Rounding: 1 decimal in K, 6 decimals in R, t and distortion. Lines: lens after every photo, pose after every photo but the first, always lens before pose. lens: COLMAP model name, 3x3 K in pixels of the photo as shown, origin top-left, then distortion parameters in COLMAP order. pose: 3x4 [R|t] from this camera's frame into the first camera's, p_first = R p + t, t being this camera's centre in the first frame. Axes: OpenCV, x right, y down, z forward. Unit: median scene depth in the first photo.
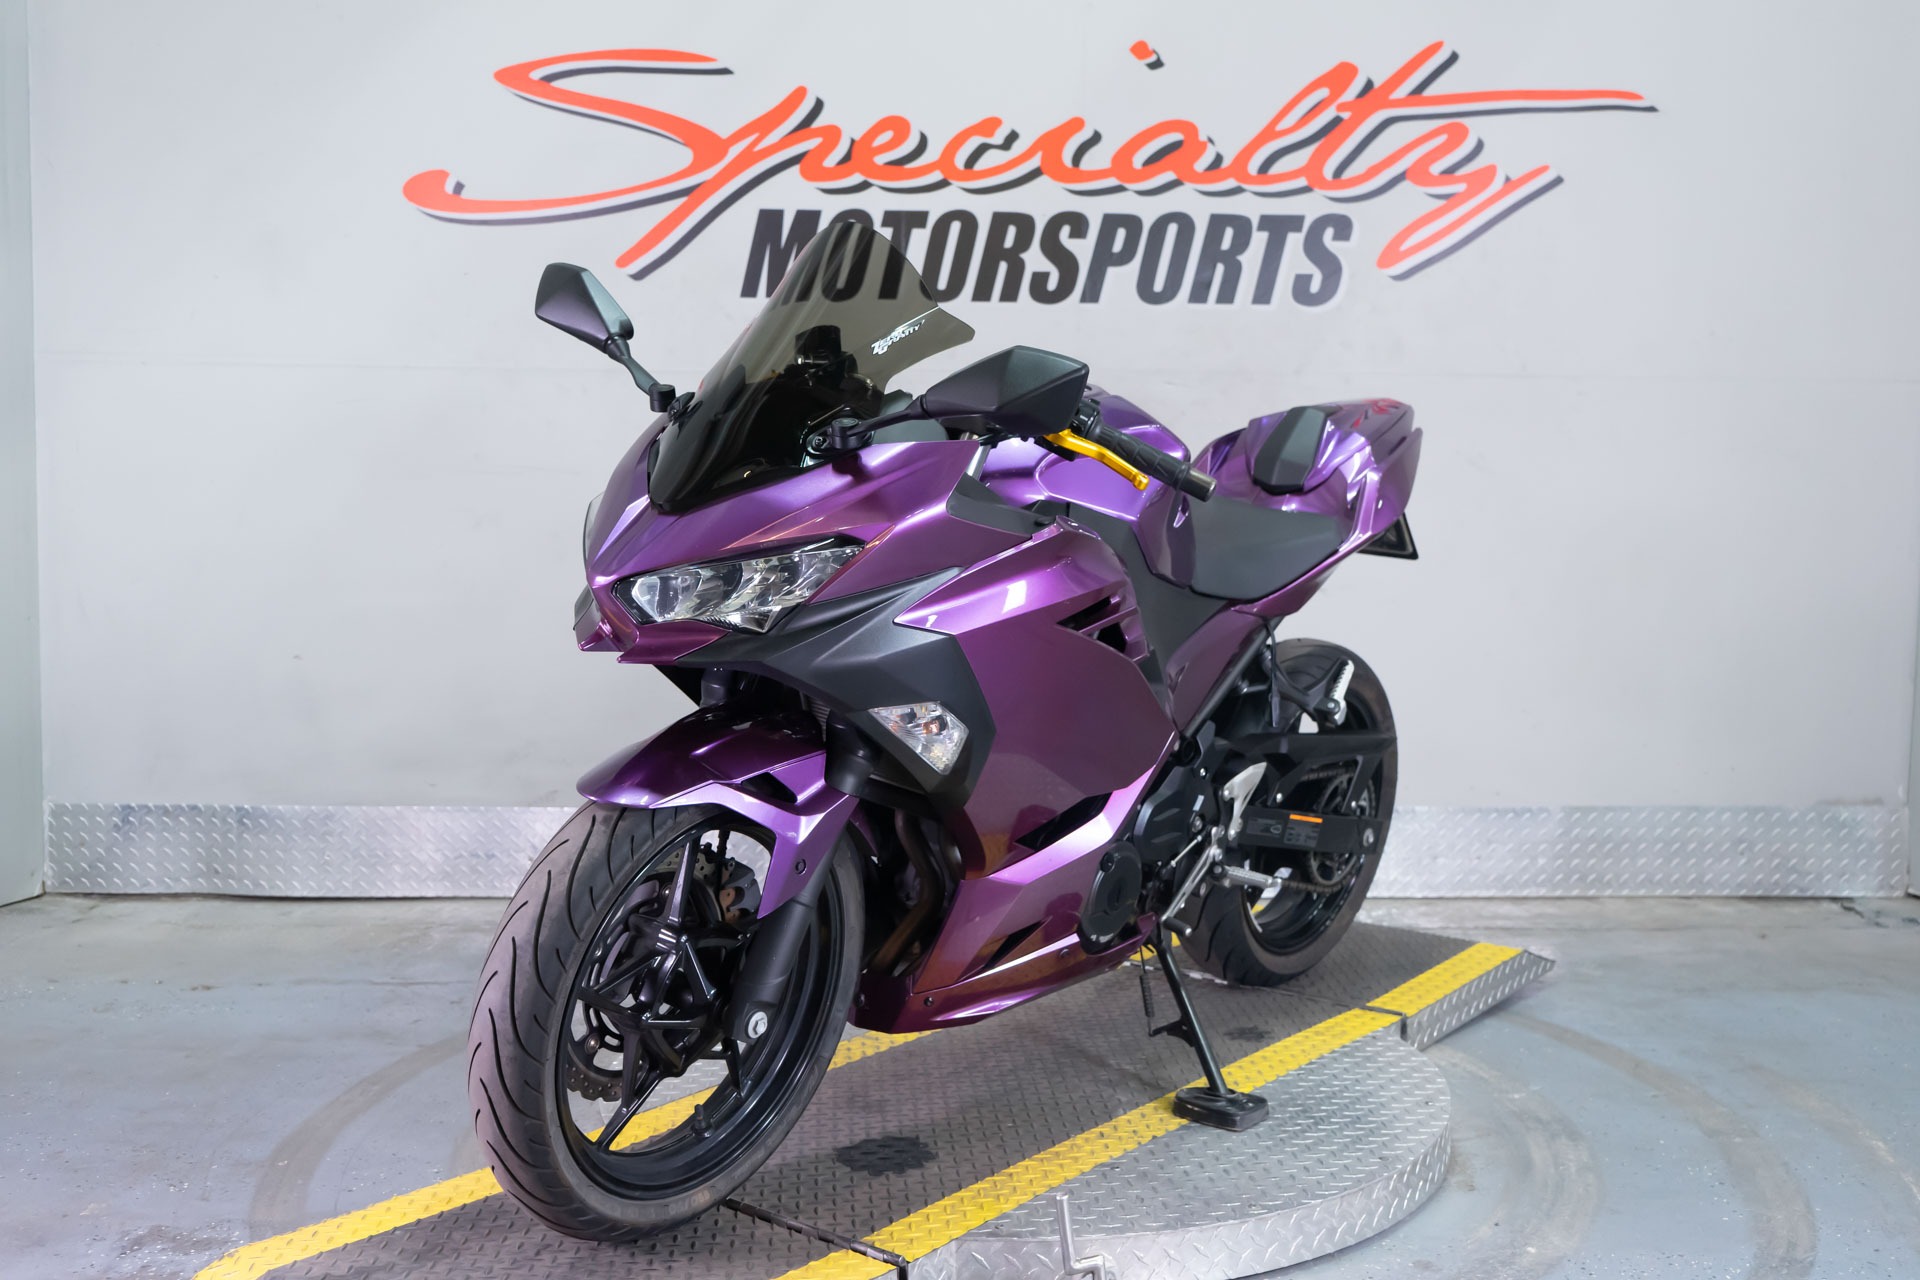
lens RADIAL K [[1965.4, 0, 956.8], [0, 1965.4, 633.2], [0, 0, 1]] dist [0.007437, 0.000000]
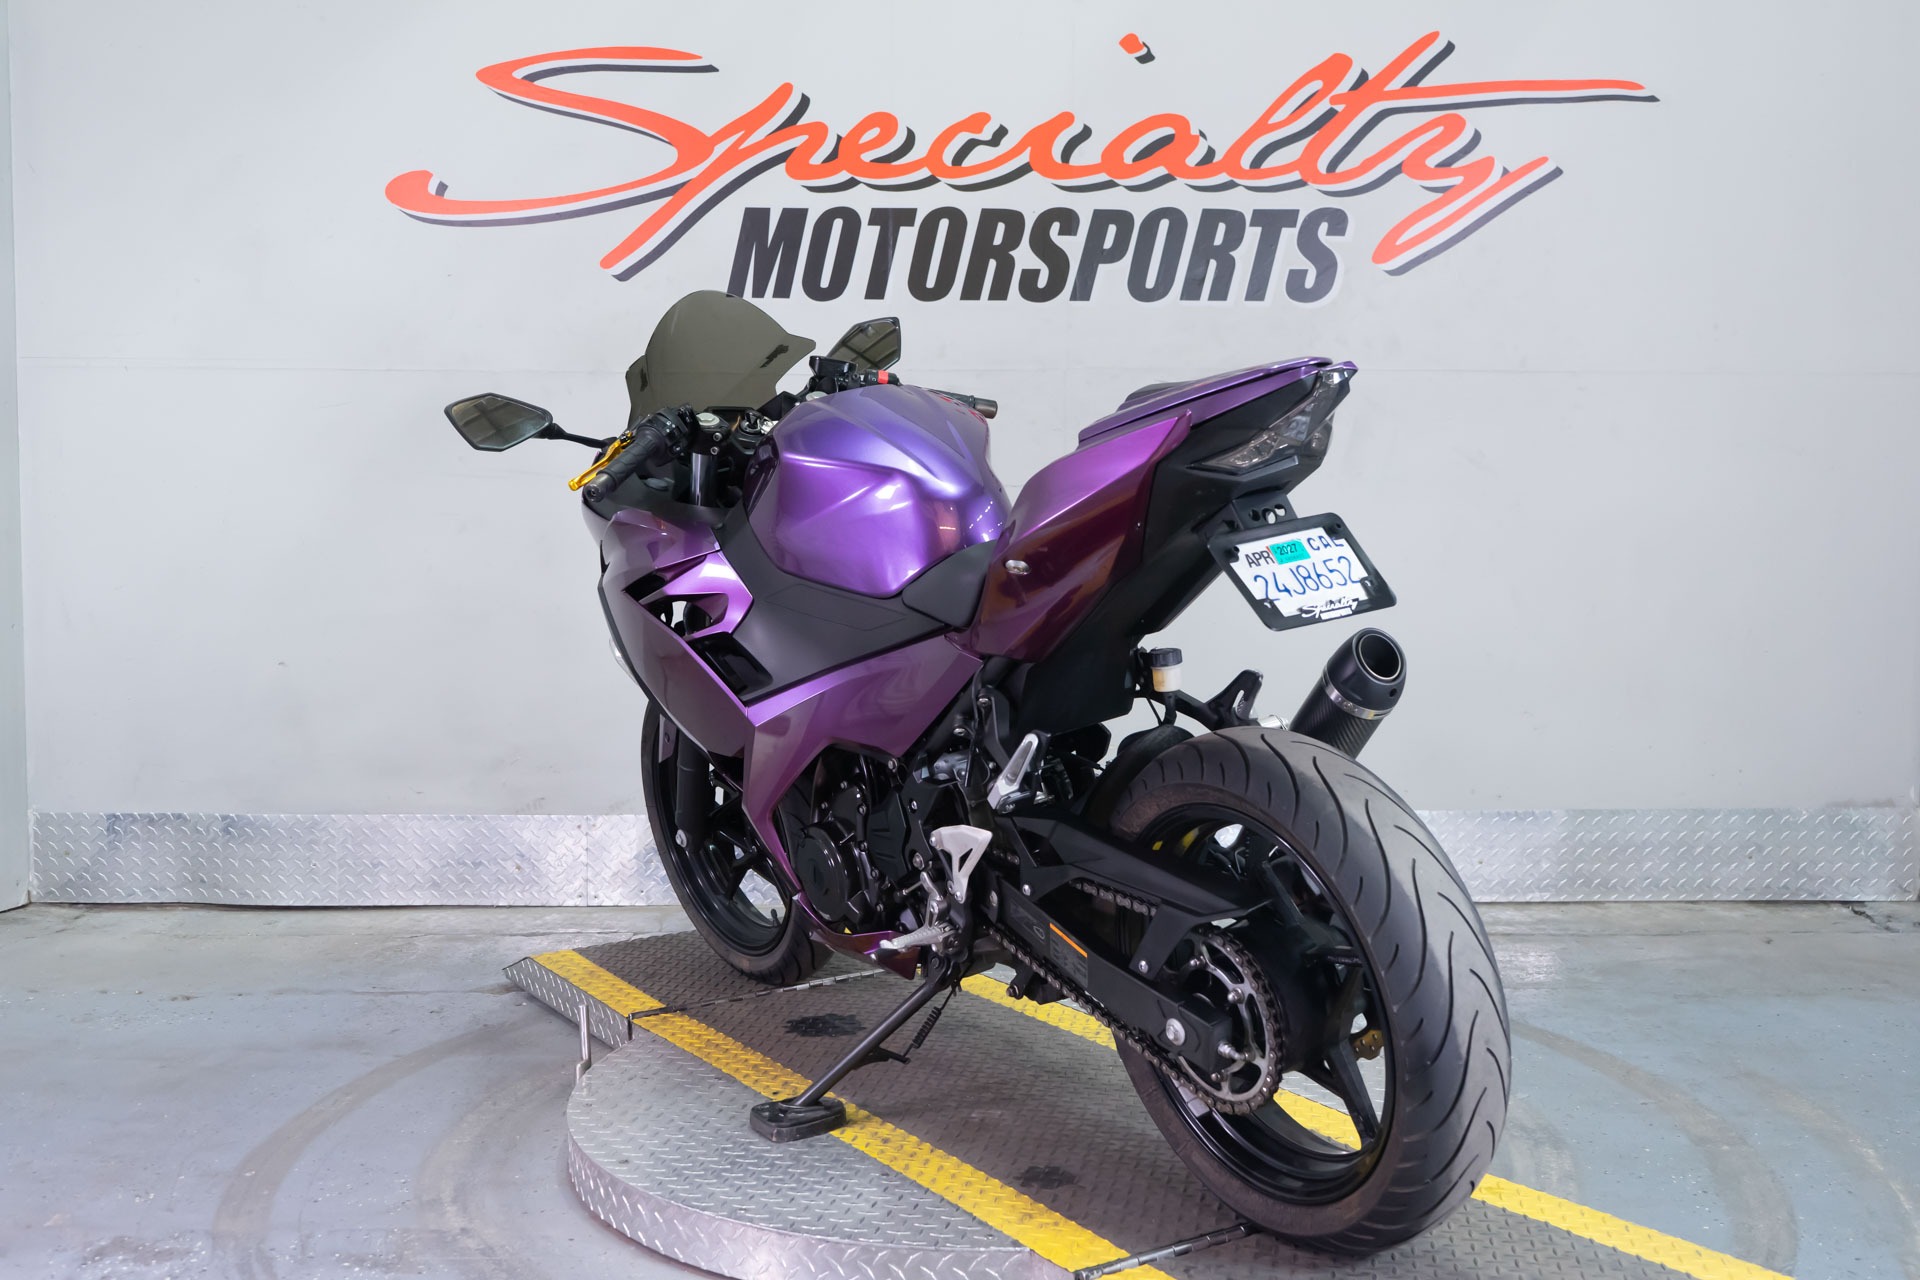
lens RADIAL K [[2002.6, 0, 955.0], [0, 2002.6, 632.7], [0, 0, 1]] dist [0.006255, 0.000000]
pose [[0.999894, -0.005149, -0.013635, 0.017615], [0.005121, 0.999985, -0.002071, 0.000314], [0.013646, 0.002000, 0.999905, -0.004022]]
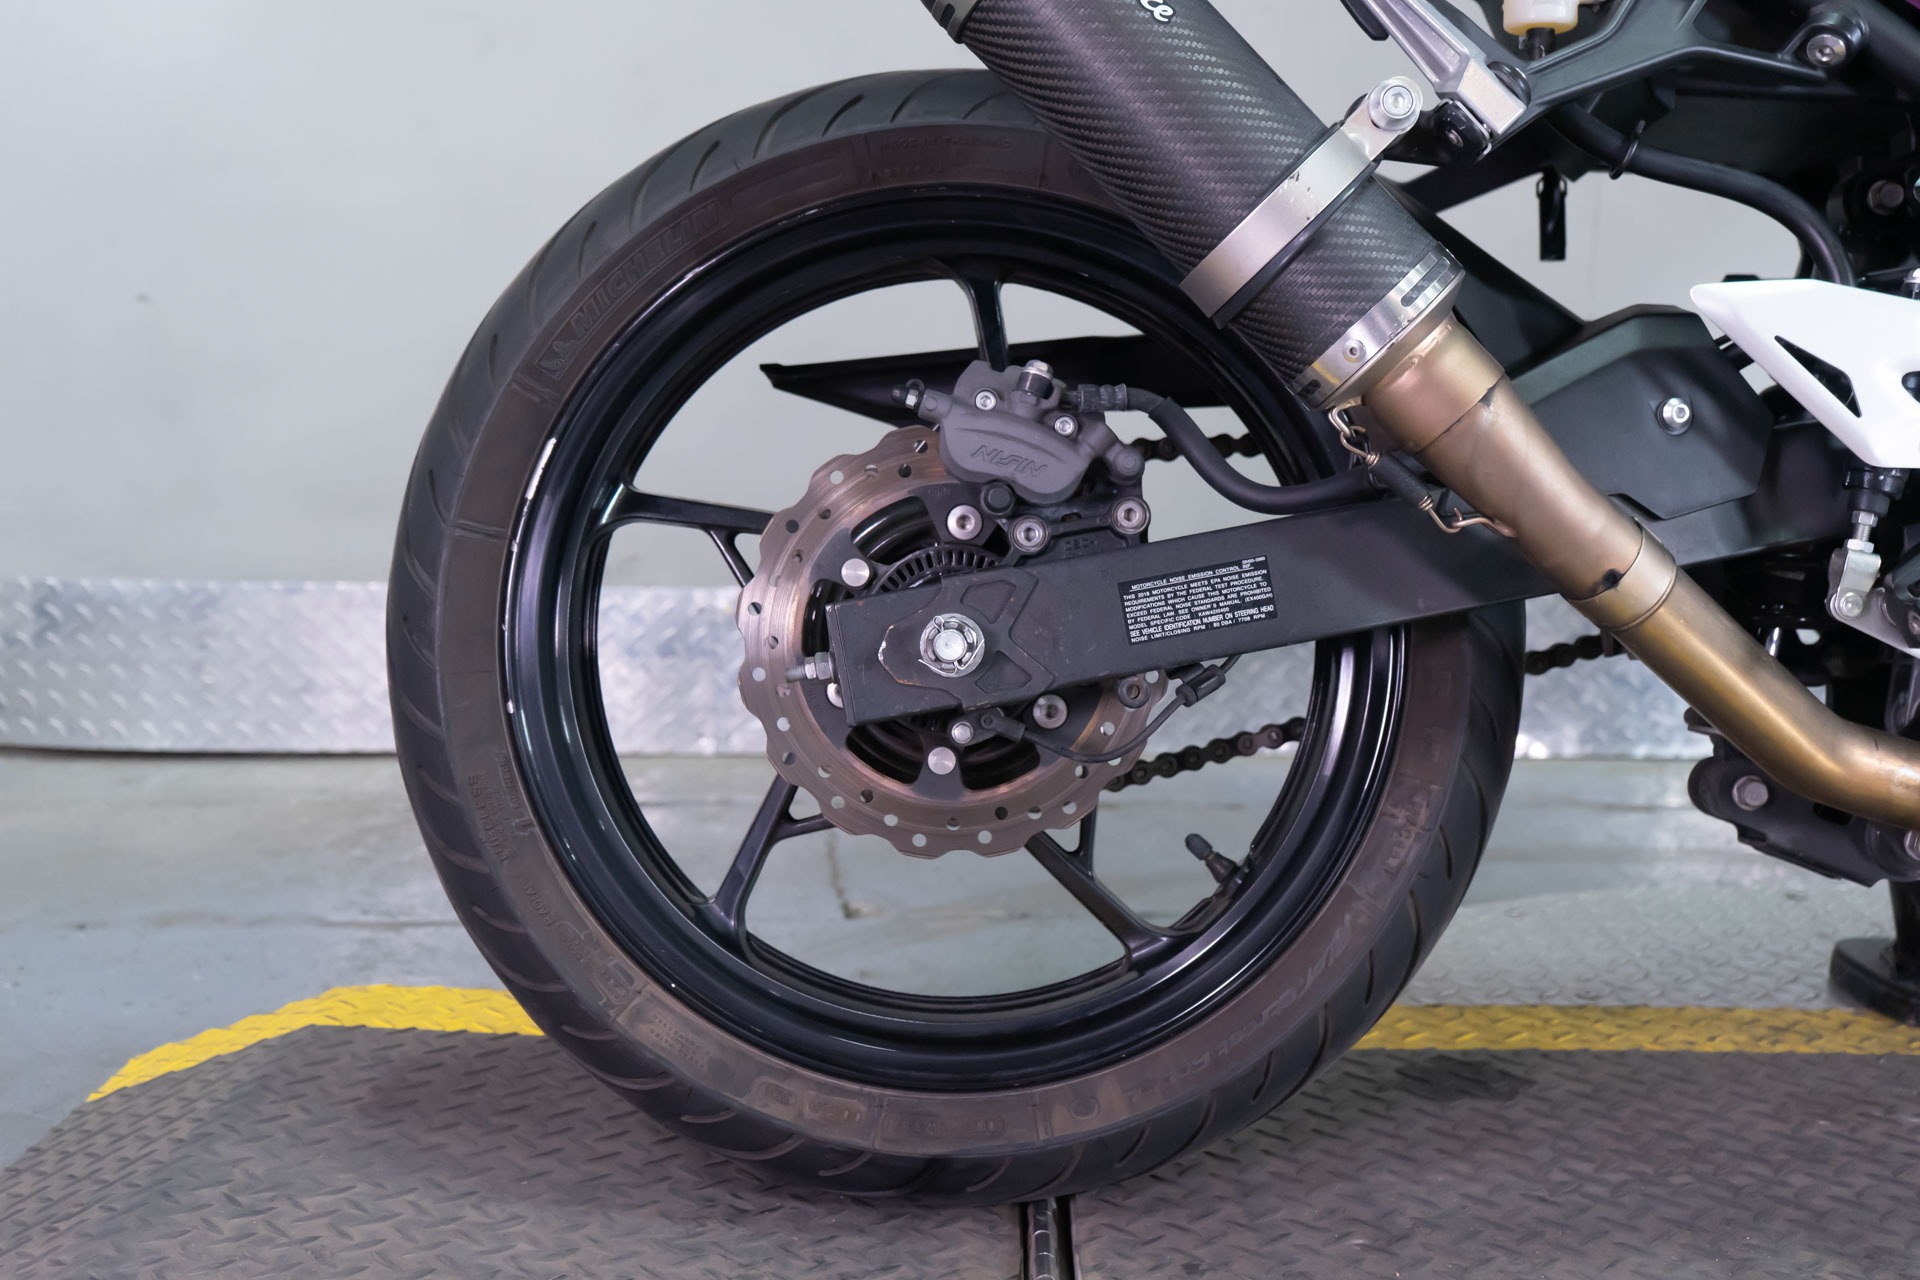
lens RADIAL K [[2179.4, 0, 967.1], [0, 2179.4, 644.0], [0, 0, 1]] dist [0.004852, 0.000000]
pose [[0.999162, 0.004721, 0.040666, -0.142588], [-0.007557, 0.997528, 0.069859, 0.064062], [-0.040235, -0.070108, 0.996728, 0.415380]]
